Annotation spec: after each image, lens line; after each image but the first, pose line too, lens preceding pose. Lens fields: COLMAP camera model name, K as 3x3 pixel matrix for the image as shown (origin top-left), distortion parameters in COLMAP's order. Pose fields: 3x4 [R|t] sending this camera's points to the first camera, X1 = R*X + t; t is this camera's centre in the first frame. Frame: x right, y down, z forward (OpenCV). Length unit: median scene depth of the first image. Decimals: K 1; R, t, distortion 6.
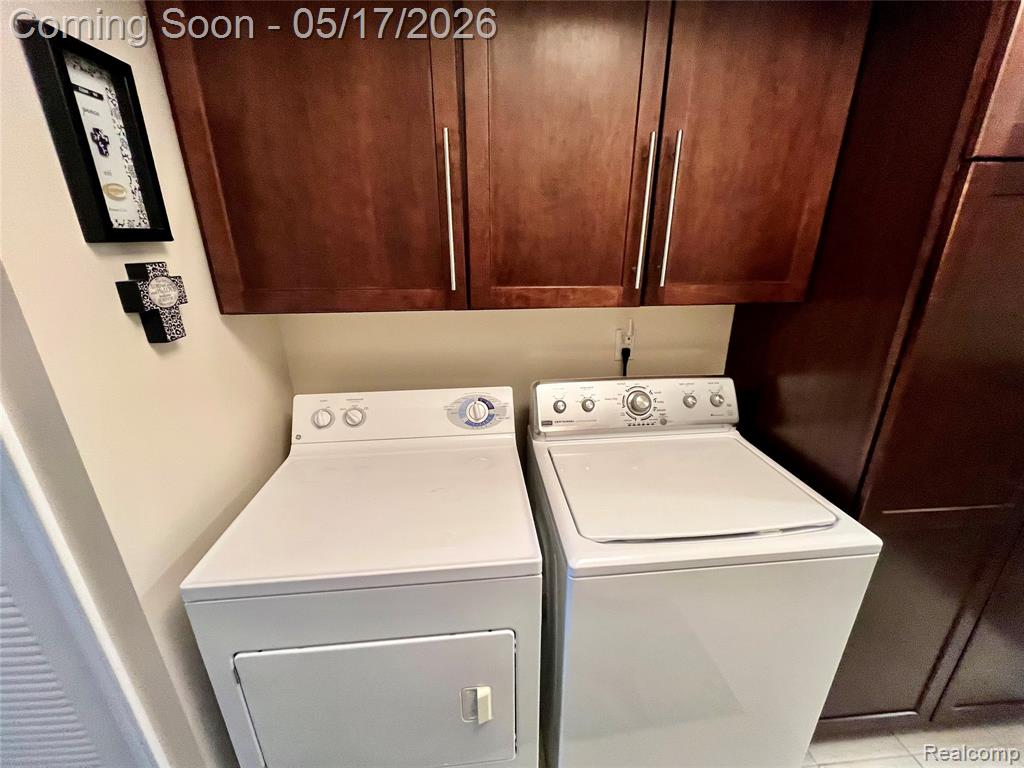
lens RADIAL K [[412.5, 0, 507.2], [0, 412.5, 382.8], [0, 0, 1]] dist [-0.002367, 0.000321]
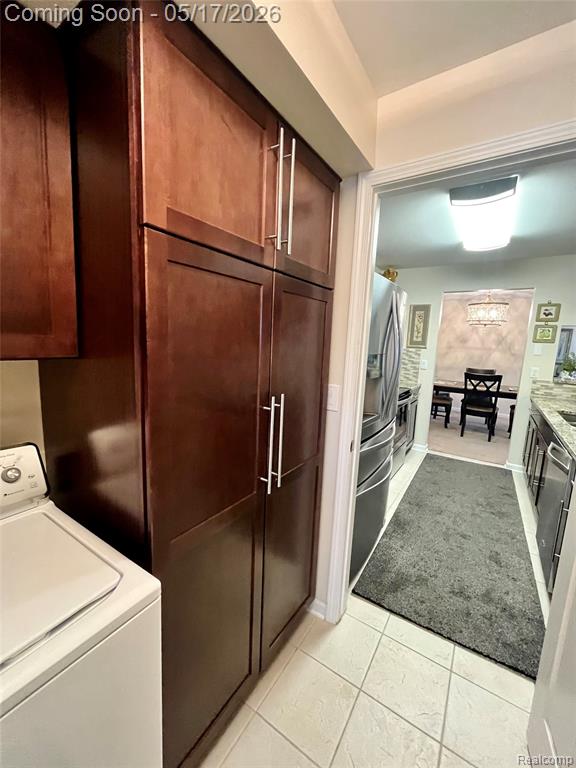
lens RADIAL K [[309.4, 0, 290.2], [0, 309.4, 383.4], [0, 0, 1]] dist [-0.002367, 0.000321]
pose [[0.607414, -0.078850, 0.790463, 0.473661], [0.212658, 0.974884, -0.066166, 0.027943], [-0.765392, 0.208289, 0.608926, 0.177165]]
